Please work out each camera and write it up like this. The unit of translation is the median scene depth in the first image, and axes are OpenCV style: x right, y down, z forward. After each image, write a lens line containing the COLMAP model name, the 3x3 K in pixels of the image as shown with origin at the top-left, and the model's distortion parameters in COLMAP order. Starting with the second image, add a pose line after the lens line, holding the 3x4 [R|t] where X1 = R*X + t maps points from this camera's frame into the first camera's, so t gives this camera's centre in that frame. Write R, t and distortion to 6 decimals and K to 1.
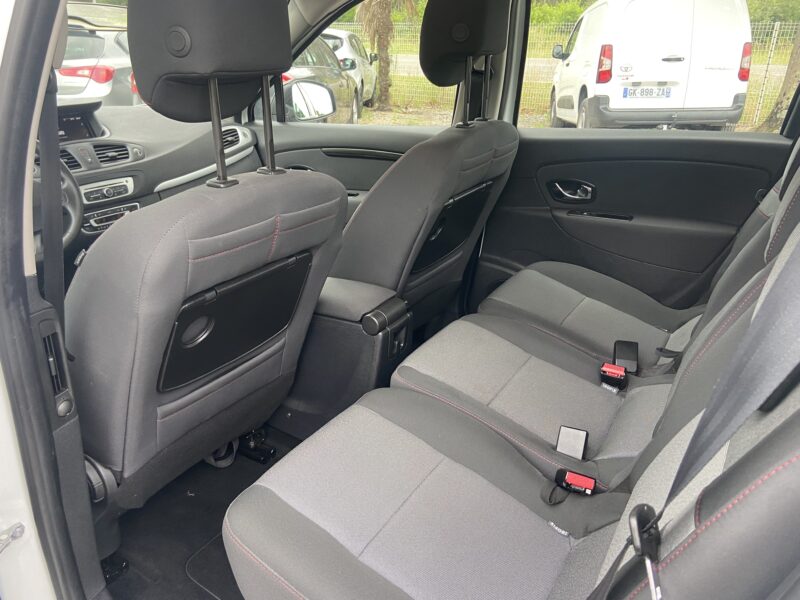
lens RADIAL K [[587.4, 0, 400.0], [0, 587.4, 300.0], [0, 0, 1]] dist [0.114841, -0.138645]
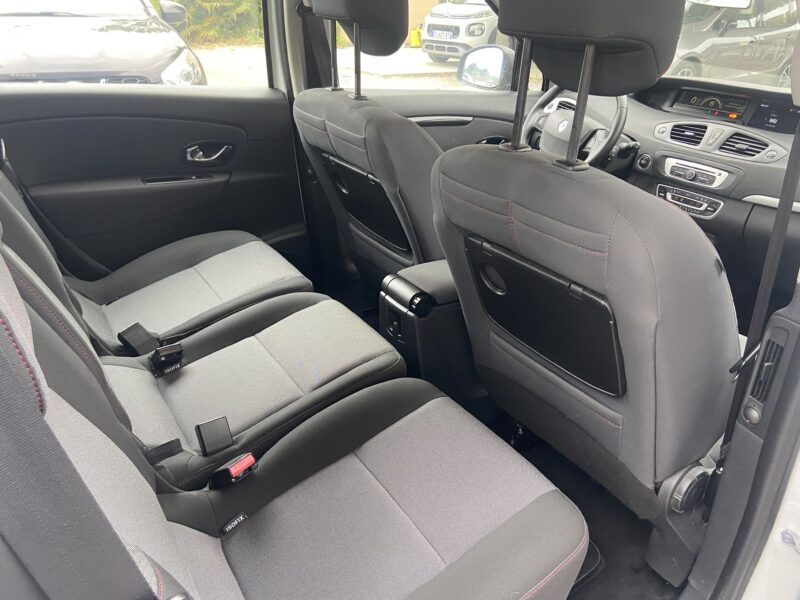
lens RADIAL K [[596.0, 0, 400.0], [0, 596.0, 300.0], [0, 0, 1]] dist [0.120188, -0.157172]
pose [[-0.422431, 0.389898, -0.818249, 0.294162], [-0.405037, 0.726400, 0.555237, -0.190021], [0.810862, 0.565971, -0.148930, 0.428623]]
